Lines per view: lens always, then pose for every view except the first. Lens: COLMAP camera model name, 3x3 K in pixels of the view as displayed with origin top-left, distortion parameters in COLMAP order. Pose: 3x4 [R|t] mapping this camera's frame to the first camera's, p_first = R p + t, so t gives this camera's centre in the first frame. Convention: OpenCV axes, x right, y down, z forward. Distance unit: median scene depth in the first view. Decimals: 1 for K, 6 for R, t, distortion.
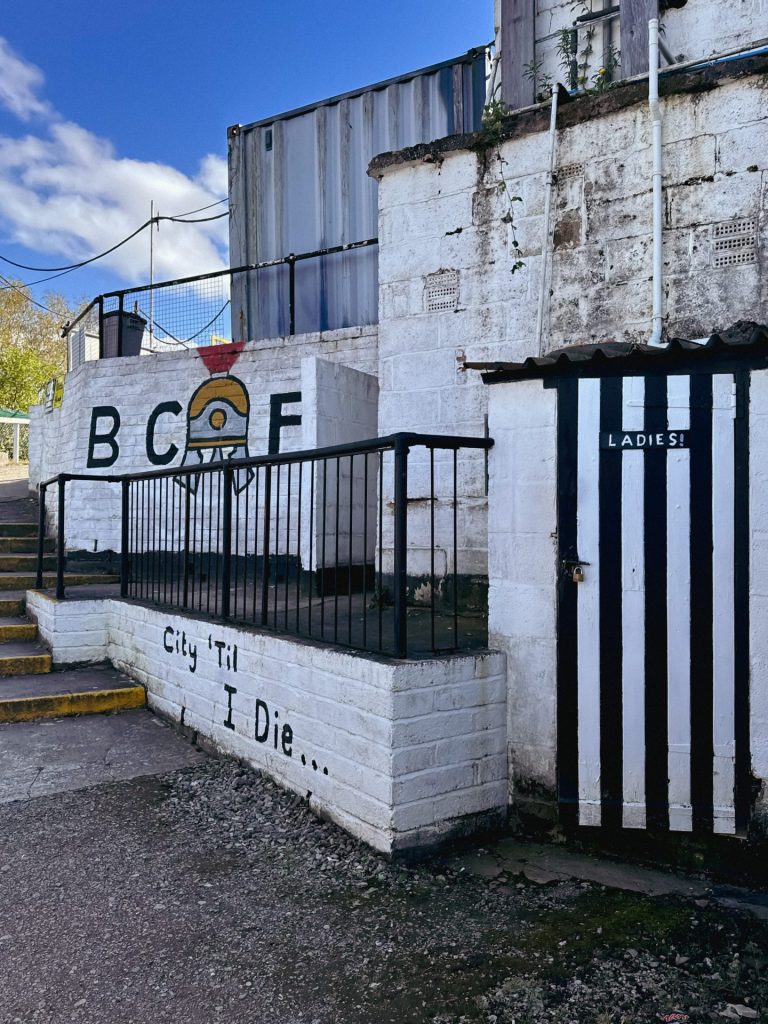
lens RADIAL K [[1365.3, 0, 384.0], [0, 1365.3, 512.0], [0, 0, 1]] dist [0.087679, -0.033068]
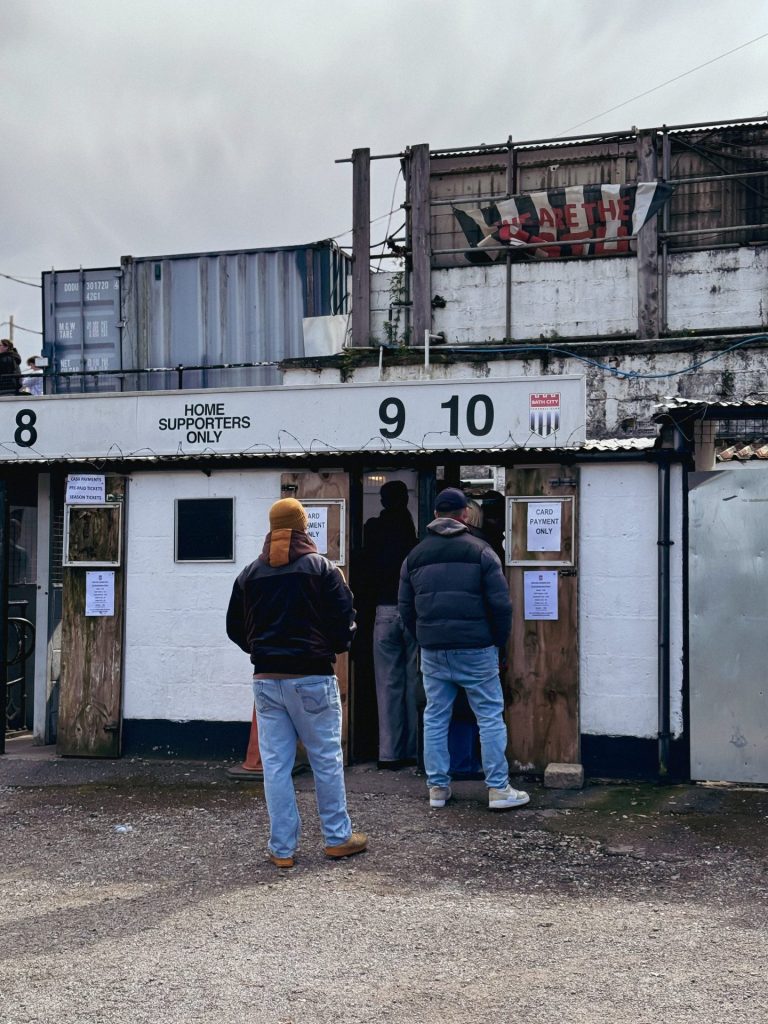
lens RADIAL K [[1365.3, 0, 384.0], [0, 1365.3, 512.0], [0, 0, 1]] dist [0.087679, -0.033068]
pose [[0.990453, 0.013280, 0.137210, -0.056956], [-0.008593, 0.999361, -0.034693, 0.001503], [-0.137583, 0.033183, 0.989934, -0.387410]]
